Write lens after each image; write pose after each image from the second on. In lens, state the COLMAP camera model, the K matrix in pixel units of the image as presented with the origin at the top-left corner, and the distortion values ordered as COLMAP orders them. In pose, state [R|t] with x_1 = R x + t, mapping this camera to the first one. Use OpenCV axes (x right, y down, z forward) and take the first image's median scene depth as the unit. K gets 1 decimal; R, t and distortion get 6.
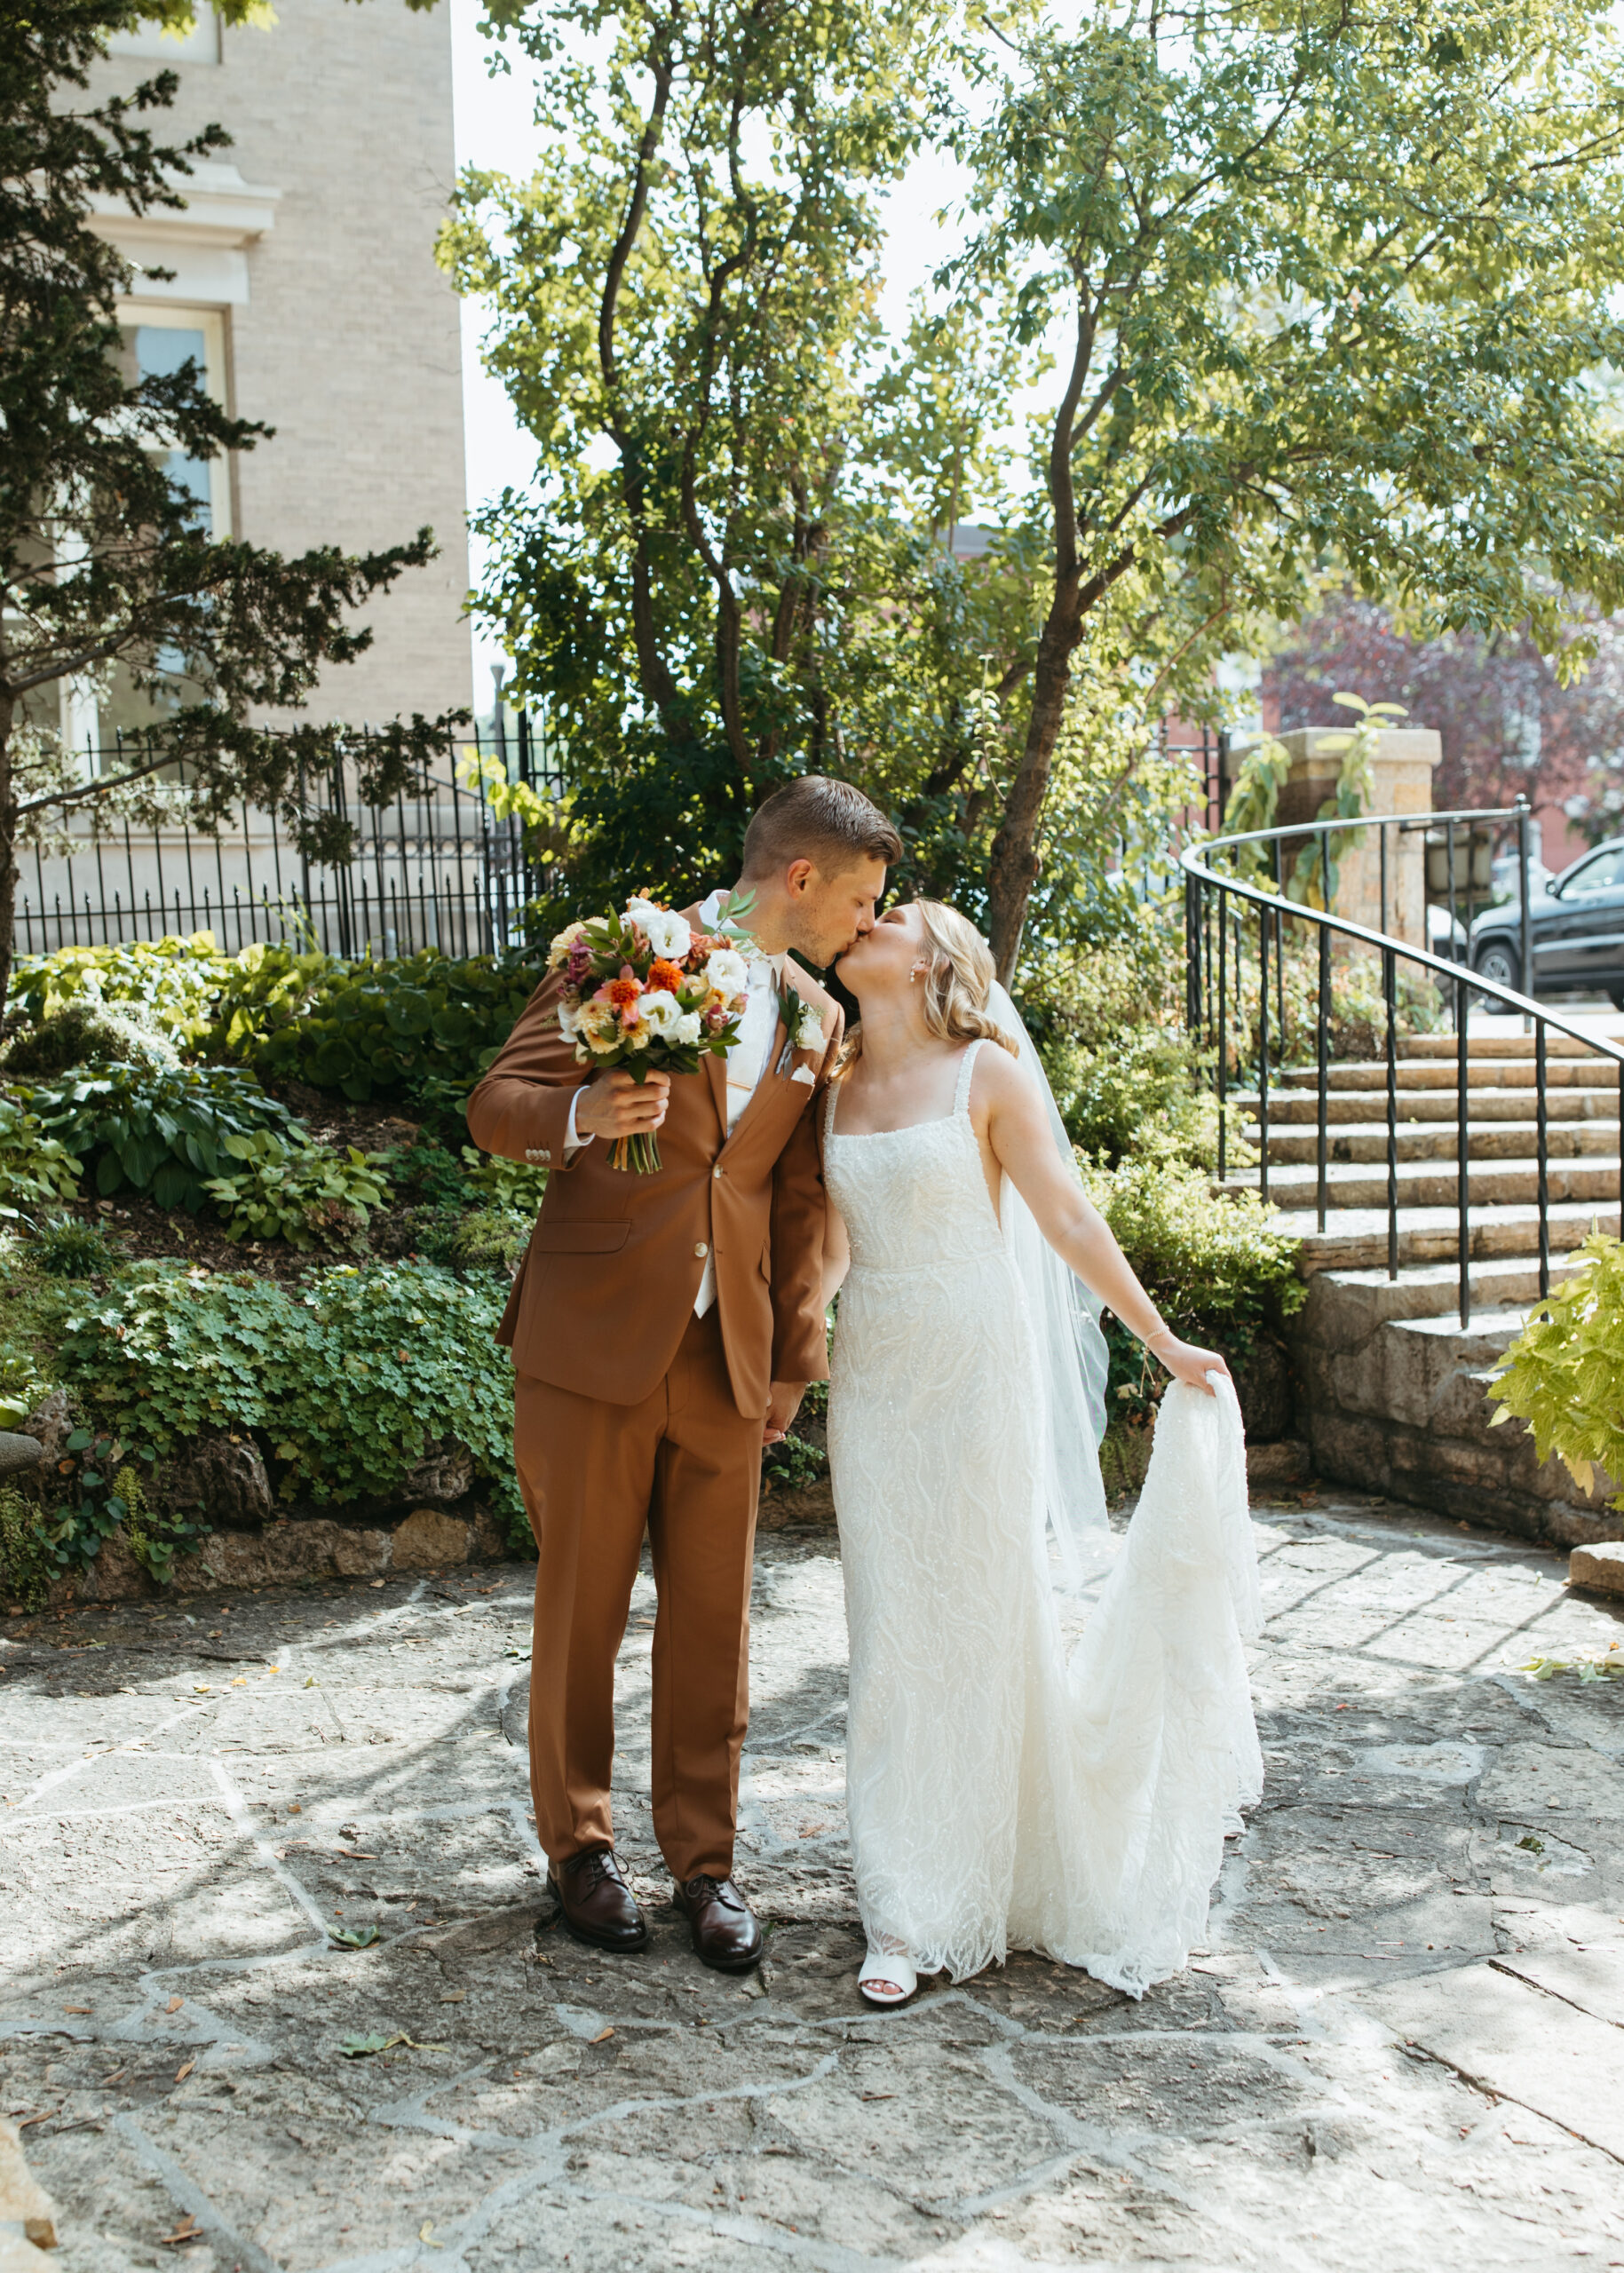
lens RADIAL K [[2411.4, 0, 802.4], [0, 2411.4, 1190.1], [0, 0, 1]] dist [0.002978, 0.019718]
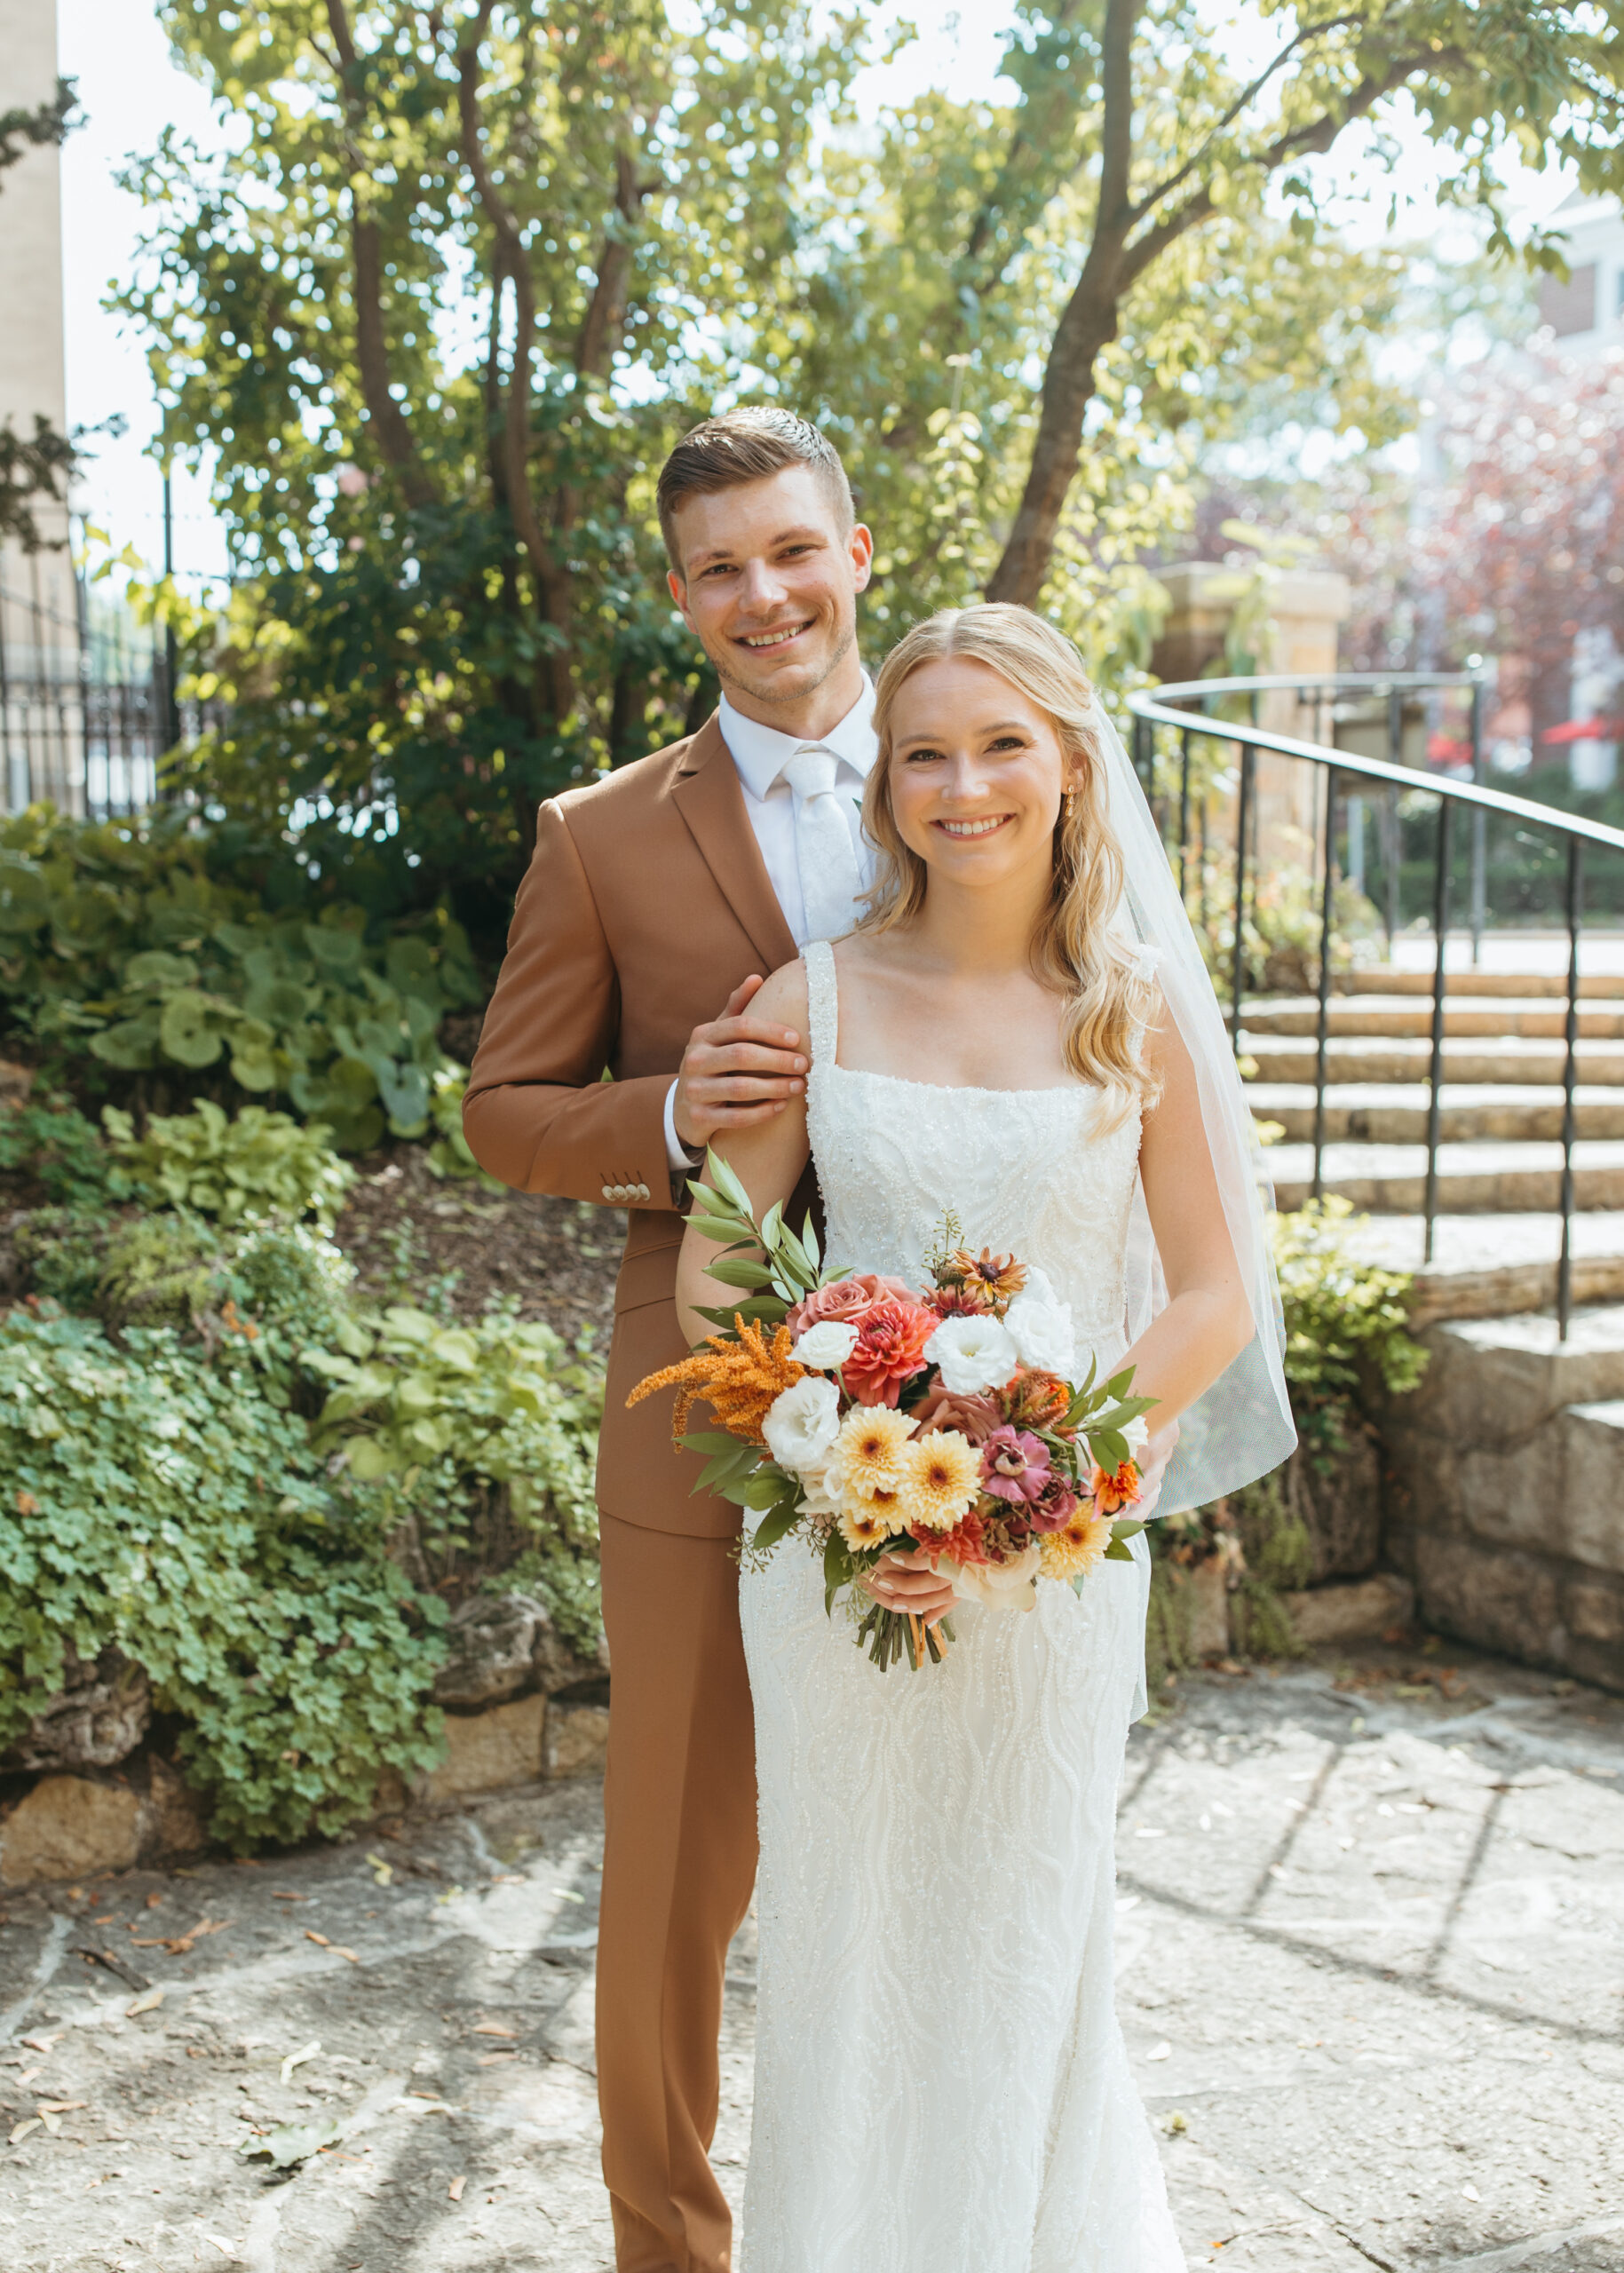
lens RADIAL K [[2546.5, 0, 725.2], [0, 2546.5, 1134.3], [0, 0, 1]] dist [0.008437, -0.025894]
pose [[0.991447, 0.014326, 0.129724, -0.071155], [-0.015360, 0.999858, 0.006977, -0.019862], [-0.129605, -0.008910, 0.991526, 0.340212]]
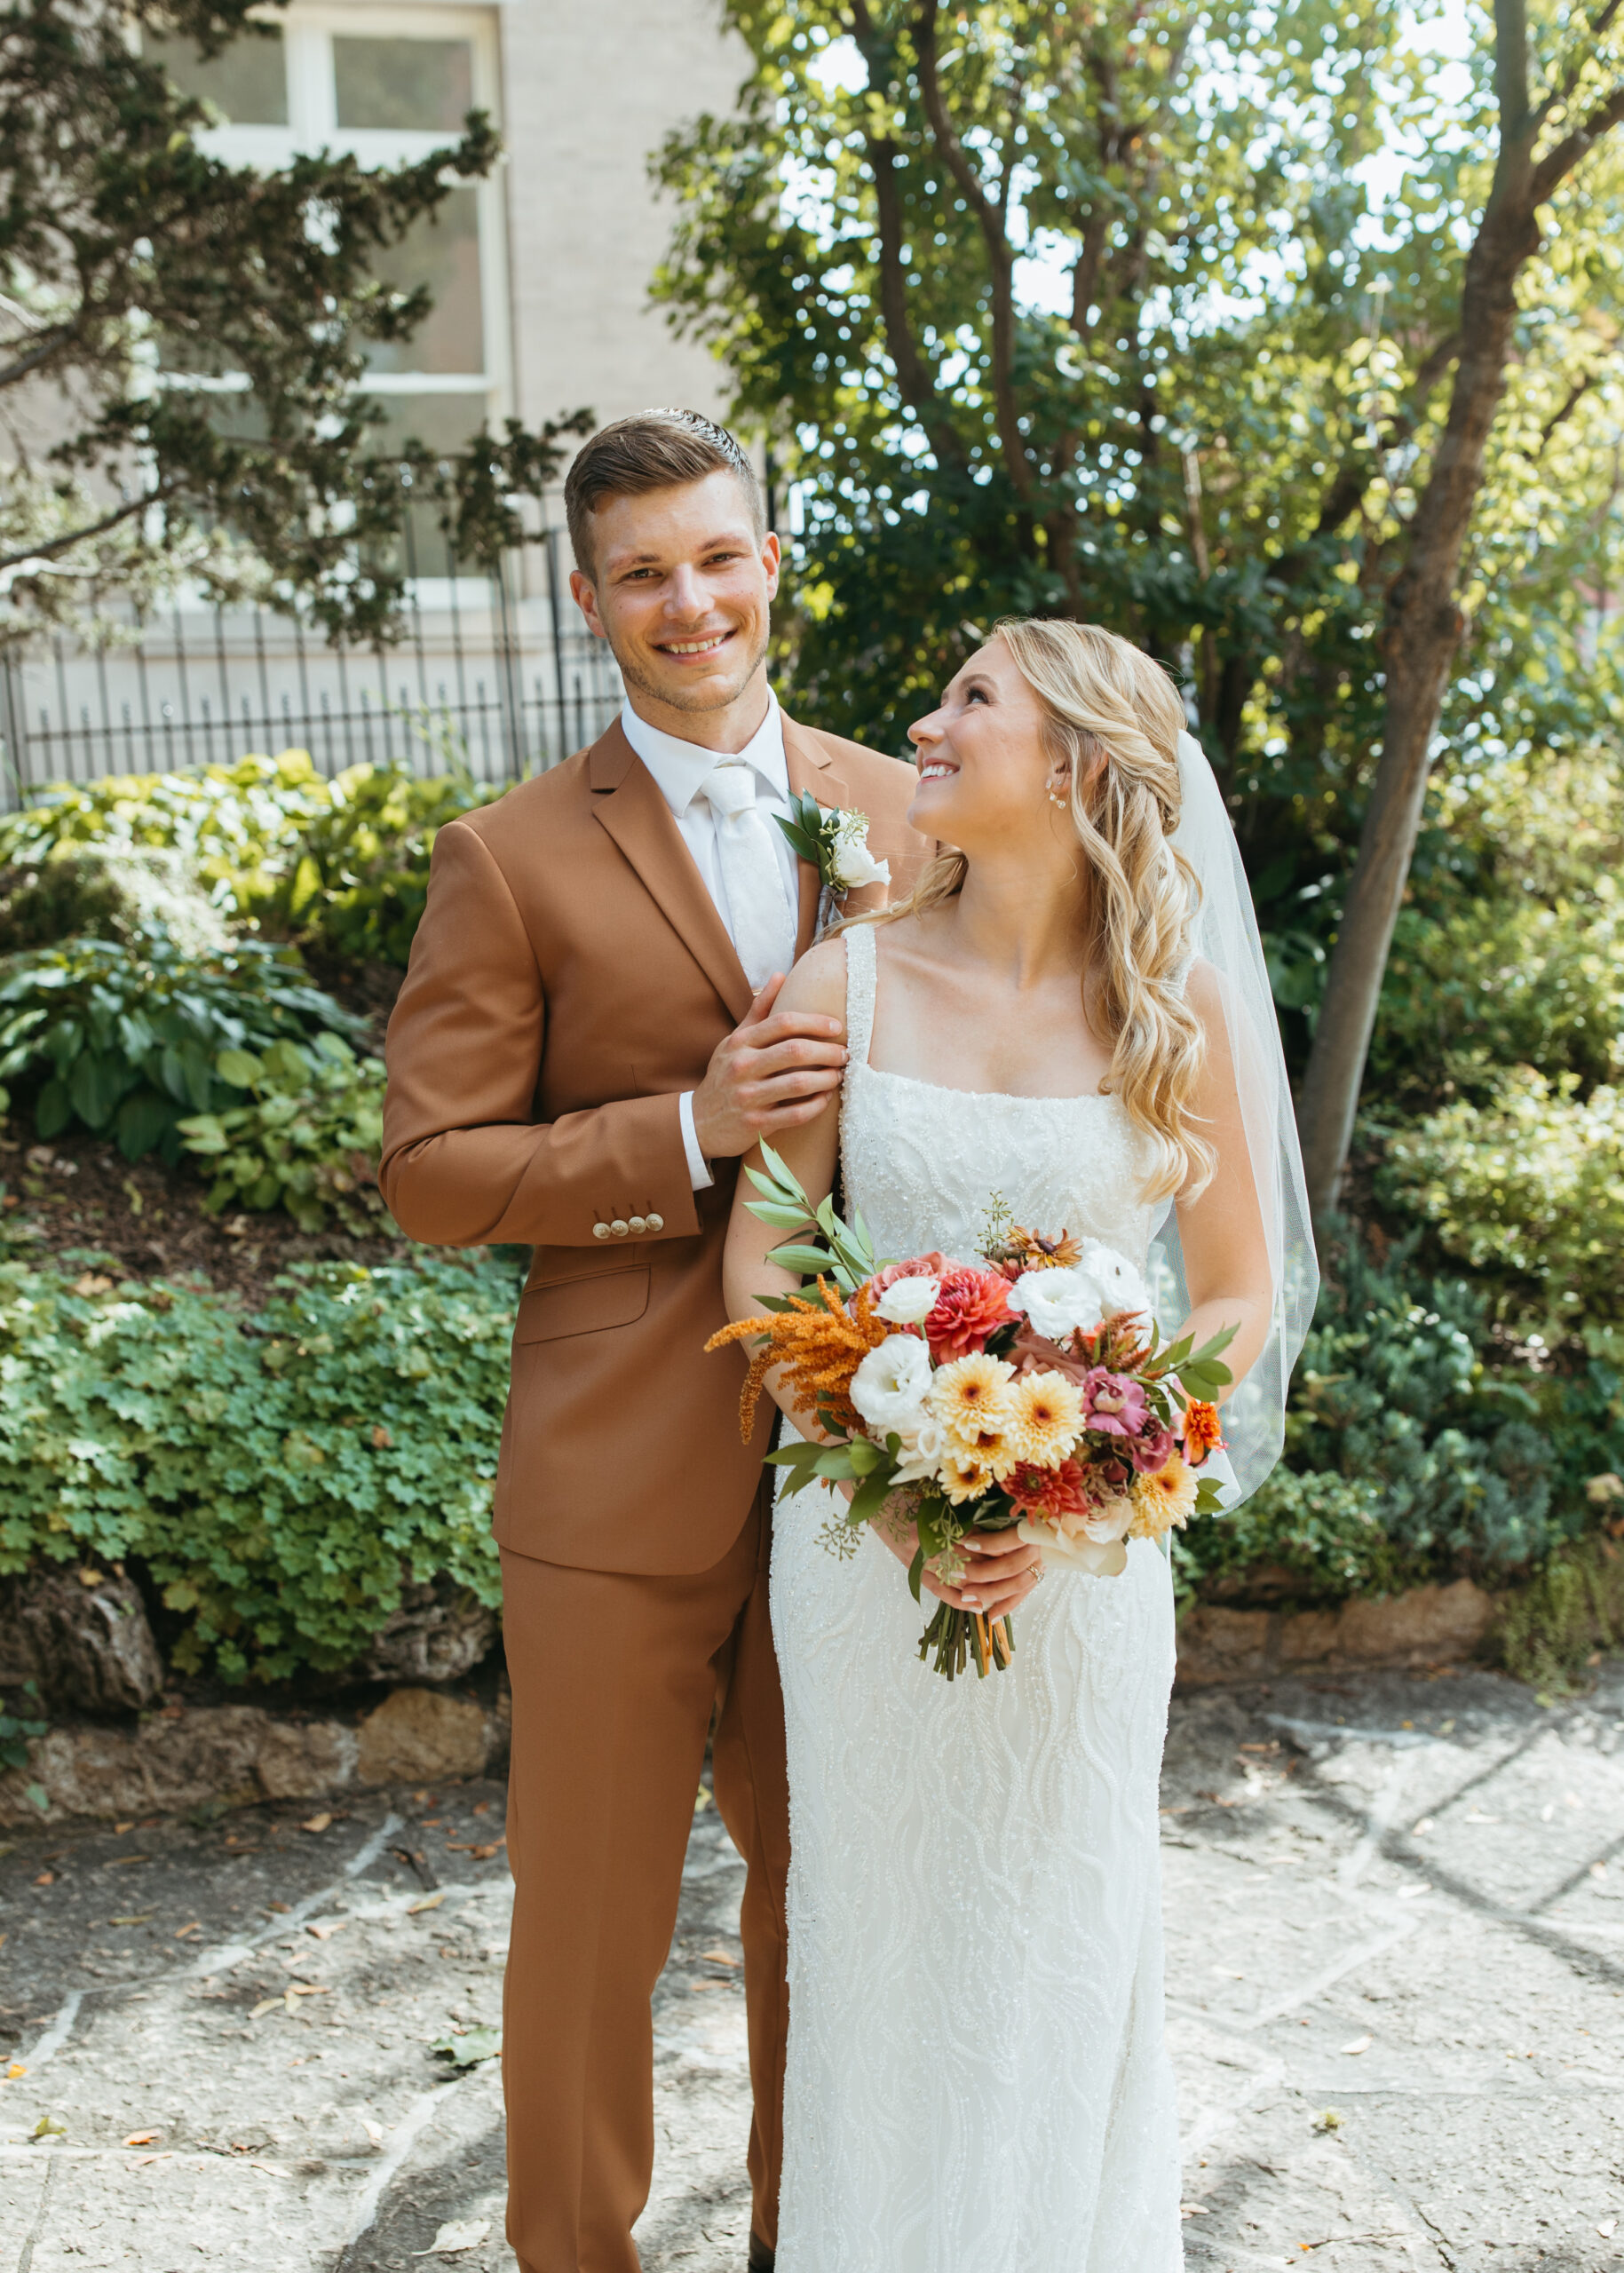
lens RADIAL K [[2551.7, 0, 804.6], [0, 2551.7, 1063.0], [0, 0, 1]] dist [0.012360, -0.019917]
pose [[0.986108, 0.006342, -0.165982, 0.041294], [-0.003723, 0.999864, 0.016079, -0.031728], [0.166062, -0.015238, 0.985998, 0.327564]]
